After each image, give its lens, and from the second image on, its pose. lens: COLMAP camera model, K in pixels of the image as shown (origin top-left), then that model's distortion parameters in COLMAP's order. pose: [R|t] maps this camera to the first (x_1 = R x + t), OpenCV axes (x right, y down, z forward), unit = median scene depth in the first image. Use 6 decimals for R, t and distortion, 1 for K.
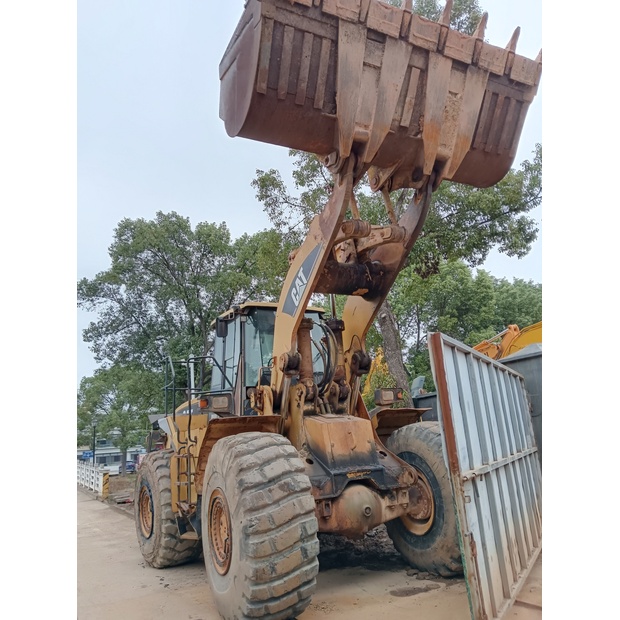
lens RADIAL K [[480.1, 0, 306.1], [0, 480.1, 309.7], [0, 0, 1]] dist [0.061058, -0.080441]
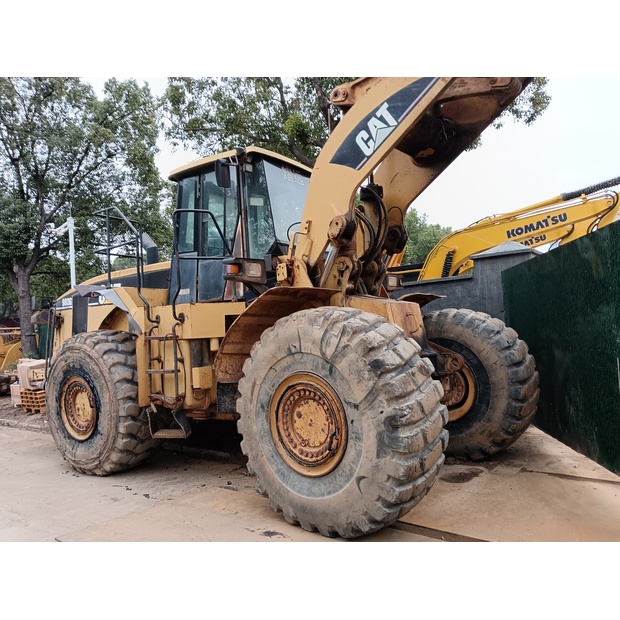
lens RADIAL K [[480.1, 0, 308.9], [0, 480.1, 307.4], [0, 0, 1]] dist [0.061058, -0.080441]
pose [[0.917516, 0.057649, 0.393499, -0.391480], [-0.131457, 0.977784, 0.163268, 0.115820], [-0.375345, -0.201530, 0.904711, 0.268236]]
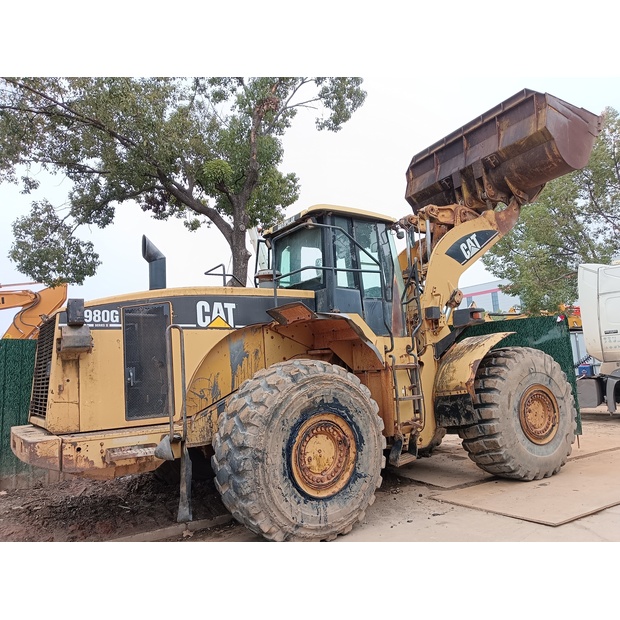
lens RADIAL K [[480.1, 0, 312.6], [0, 480.1, 306.2], [0, 0, 1]] dist [0.061058, -0.080441]
pose [[-0.042329, 0.220142, 0.974549, -1.218749], [-0.201303, 0.953540, -0.224139, 0.481497], [-0.978614, -0.205667, 0.003952, 1.342401]]
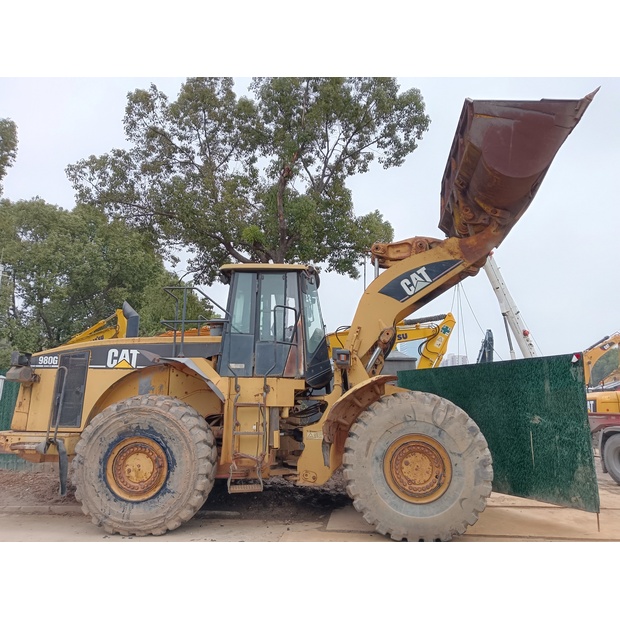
lens RADIAL K [[480.1, 0, 305.5], [0, 480.1, 310.6], [0, 0, 1]] dist [0.061058, -0.080441]
pose [[0.554179, 0.244037, 0.795821, -1.109406], [-0.272109, 0.956644, -0.103867, 0.226151], [-0.786665, -0.158989, 0.596557, 0.454769]]
